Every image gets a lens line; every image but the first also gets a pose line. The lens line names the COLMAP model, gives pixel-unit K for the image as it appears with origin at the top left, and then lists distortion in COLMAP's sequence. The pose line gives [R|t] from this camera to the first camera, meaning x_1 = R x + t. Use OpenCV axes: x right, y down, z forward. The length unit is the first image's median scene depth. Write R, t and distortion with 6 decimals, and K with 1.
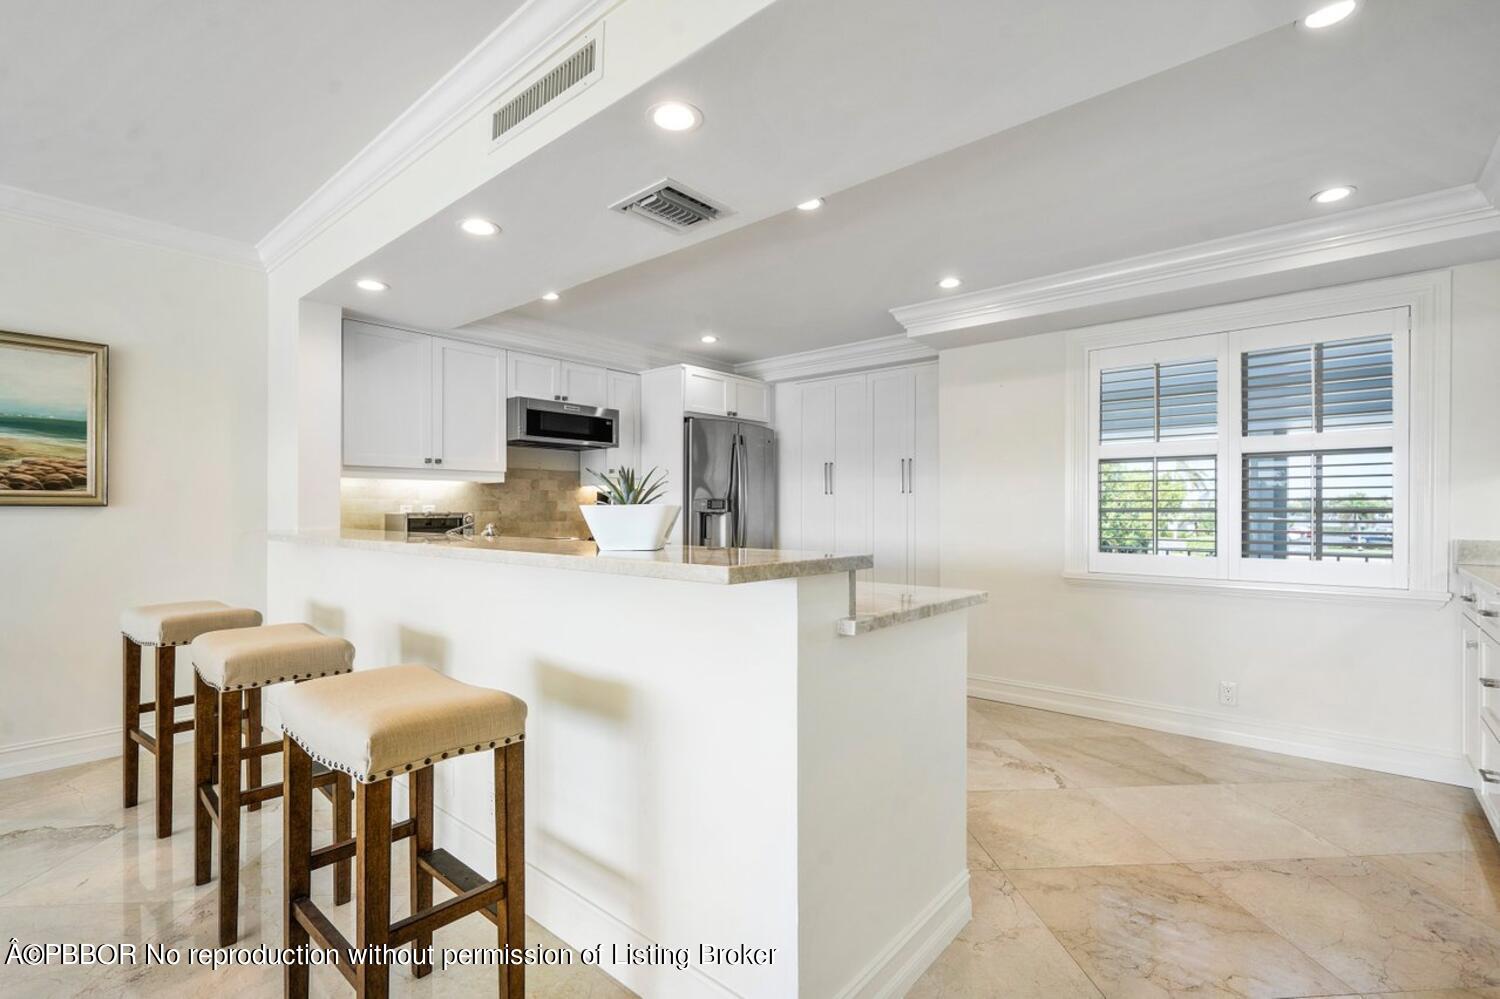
lens RADIAL K [[693.3, 0, 753.4], [0, 693.3, 508.7], [0, 0, 1]] dist [-0.000343, 0.000044]
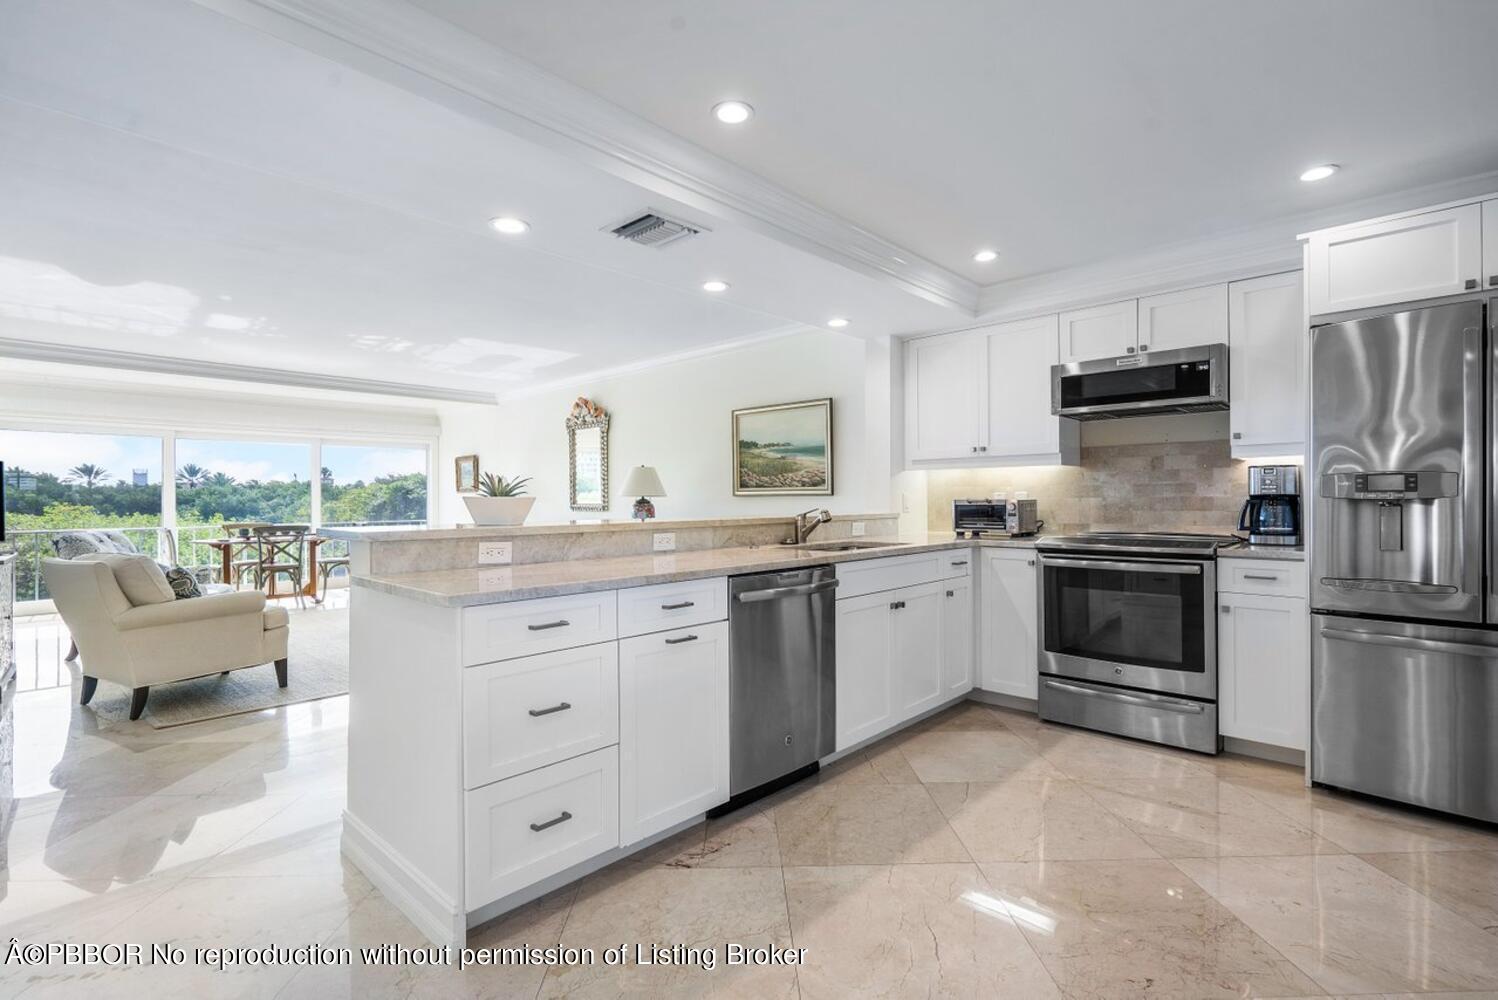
lens RADIAL K [[692.4, 0, 752.3], [0, 692.4, 509.1], [0, 0, 1]] dist [-0.000343, 0.000044]
pose [[-0.036402, 0.014775, -0.999228, 0.681380], [0.007613, 0.999866, 0.014507, 0.003356], [0.999308, -0.007079, -0.036510, 0.818173]]
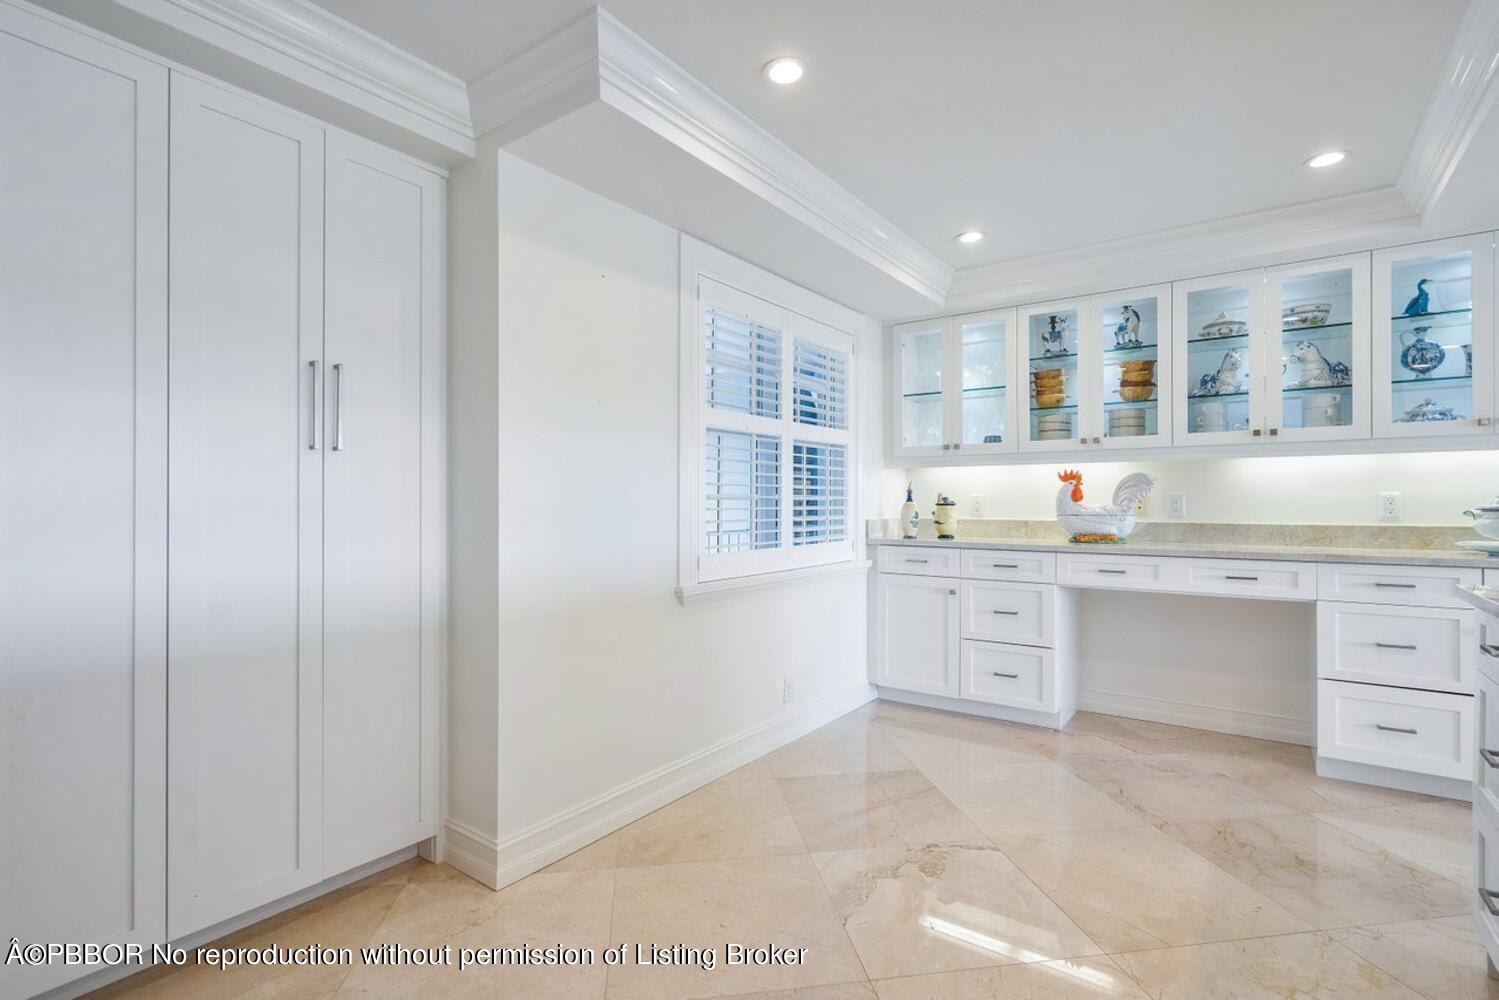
lens RADIAL K [[697.7, 0, 748.8], [0, 697.7, 494.4], [0, 0, 1]] dist [0.000217, 0.000039]
pose [[-0.078881, 0.009834, 0.996835, -0.273431], [0.001525, 0.999951, -0.009744, 0.007364], [-0.996883, 0.000752, -0.078893, 1.140745]]
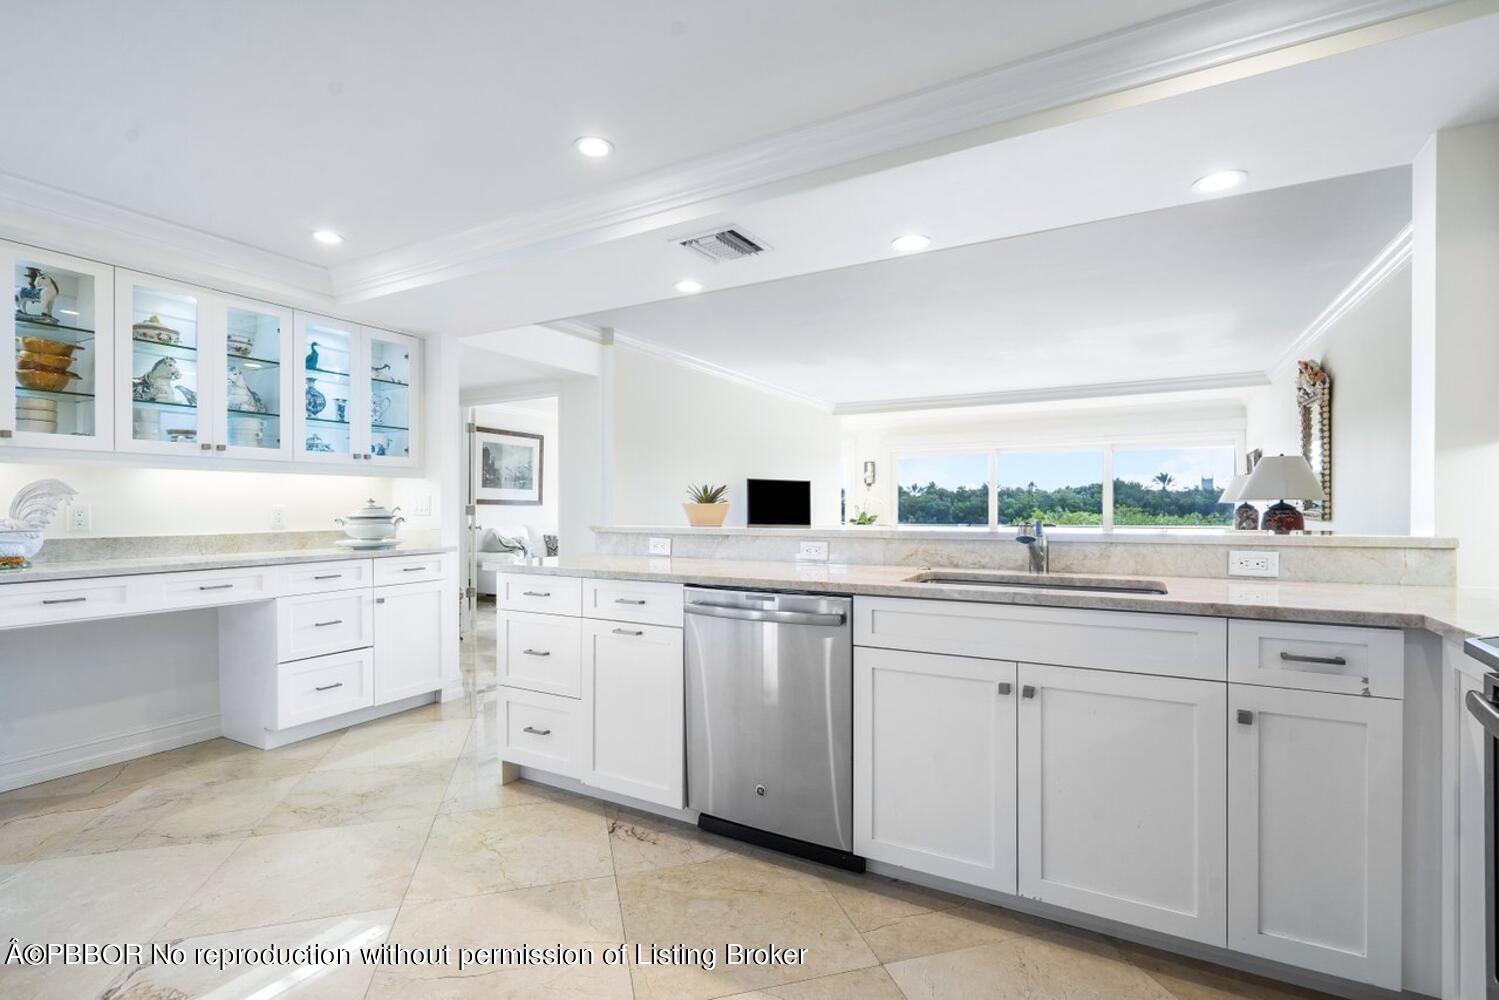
lens RADIAL K [[692.9, 0, 752.8], [0, 692.9, 509.2], [0, 0, 1]] dist [-0.000343, 0.000044]
pose [[-0.978877, 0.004340, -0.204404, 0.048611], [0.004047, 0.999990, 0.001850, 0.004948], [0.204410, 0.000984, -0.978885, 1.473278]]
